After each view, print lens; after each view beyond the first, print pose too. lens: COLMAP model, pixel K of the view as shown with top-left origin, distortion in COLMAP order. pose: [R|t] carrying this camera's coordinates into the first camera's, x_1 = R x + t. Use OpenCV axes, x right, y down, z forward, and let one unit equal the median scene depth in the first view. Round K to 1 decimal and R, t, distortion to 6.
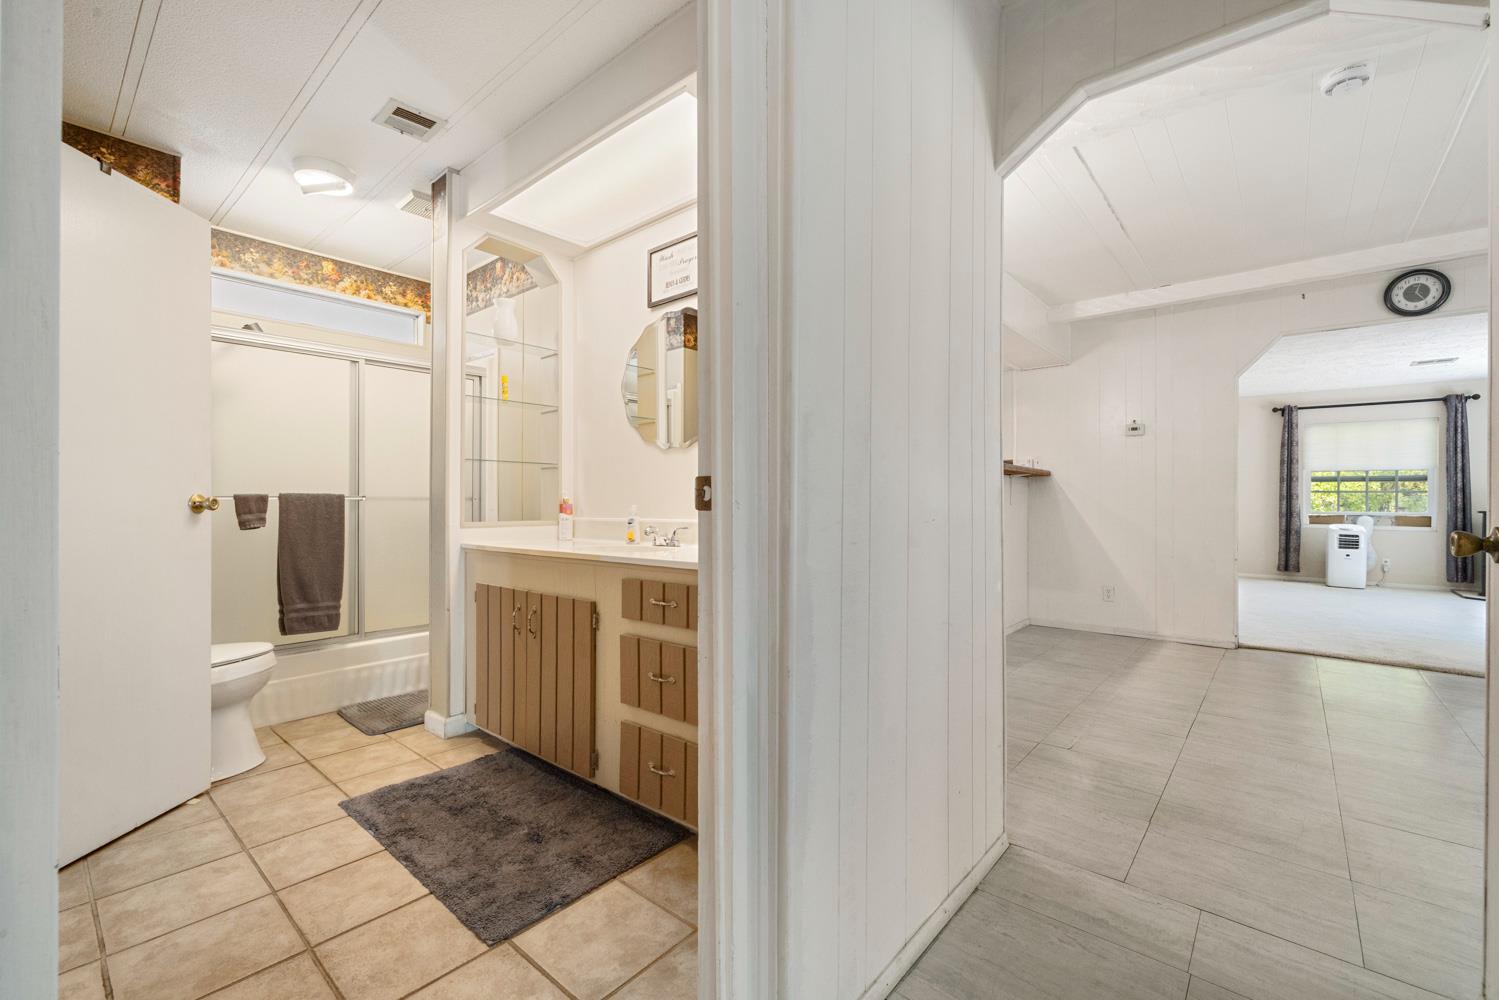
lens RADIAL K [[628.4, 0, 747.2], [0, 628.4, 497.3], [0, 0, 1]] dist [-0.000073, -0.000072]
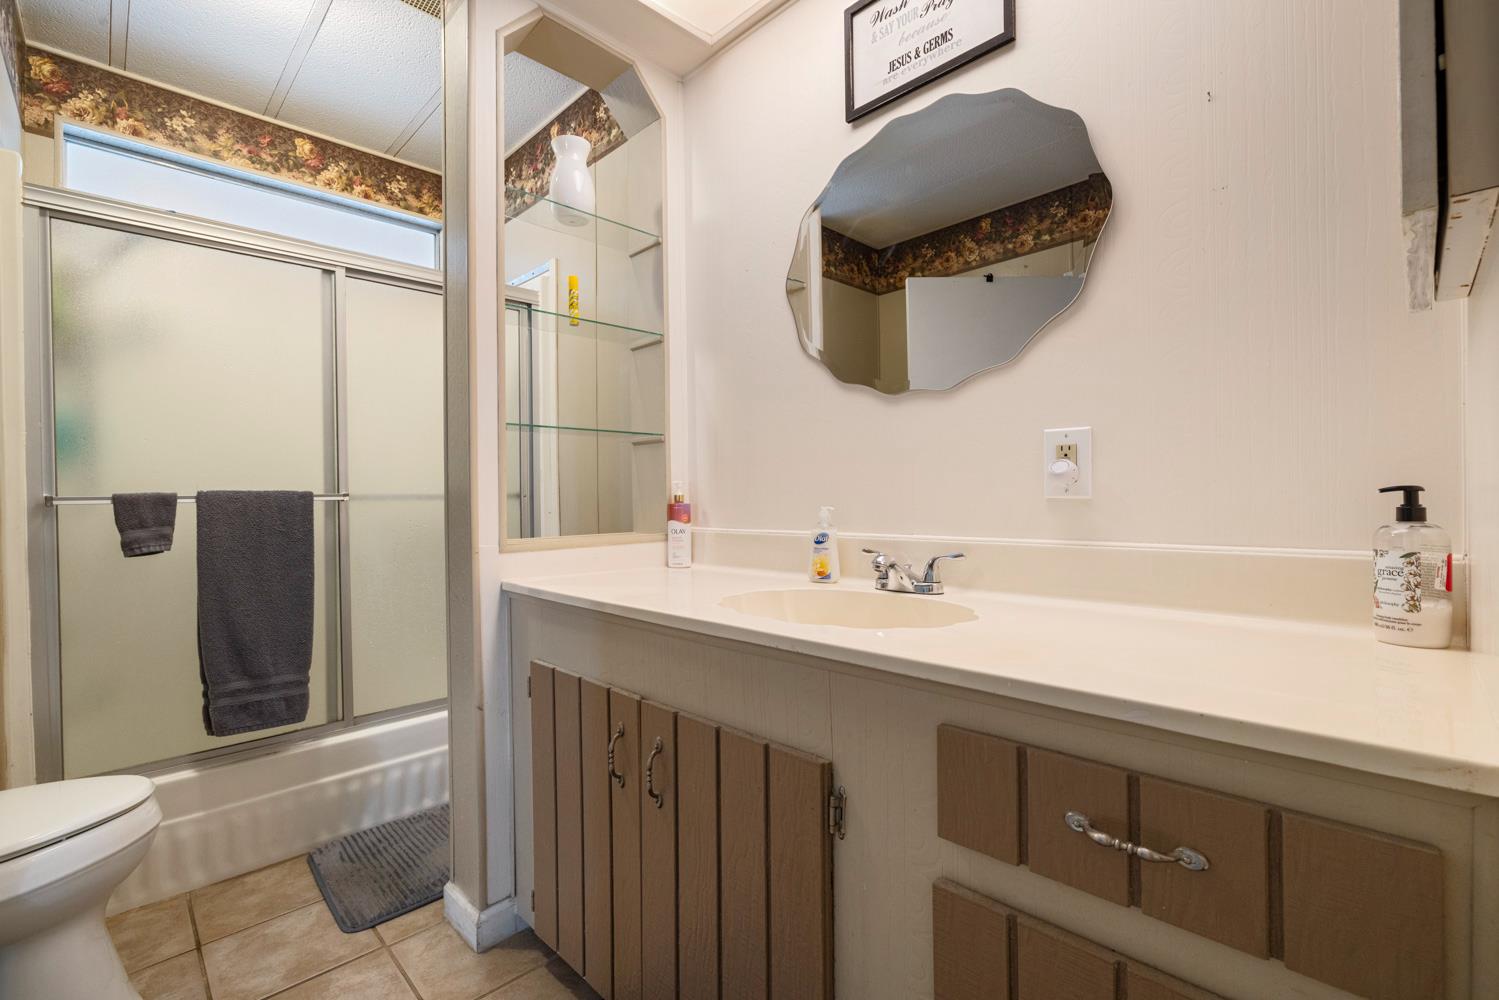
lens RADIAL K [[663.1, 0, 751.2], [0, 663.1, 497.3], [0, 0, 1]] dist [-0.011153, 0.000190]
pose [[0.996947, -0.010909, -0.077321, -0.177190], [0.011957, 0.999843, 0.013106, -0.002433], [0.077166, -0.013990, 0.996920, 0.406720]]
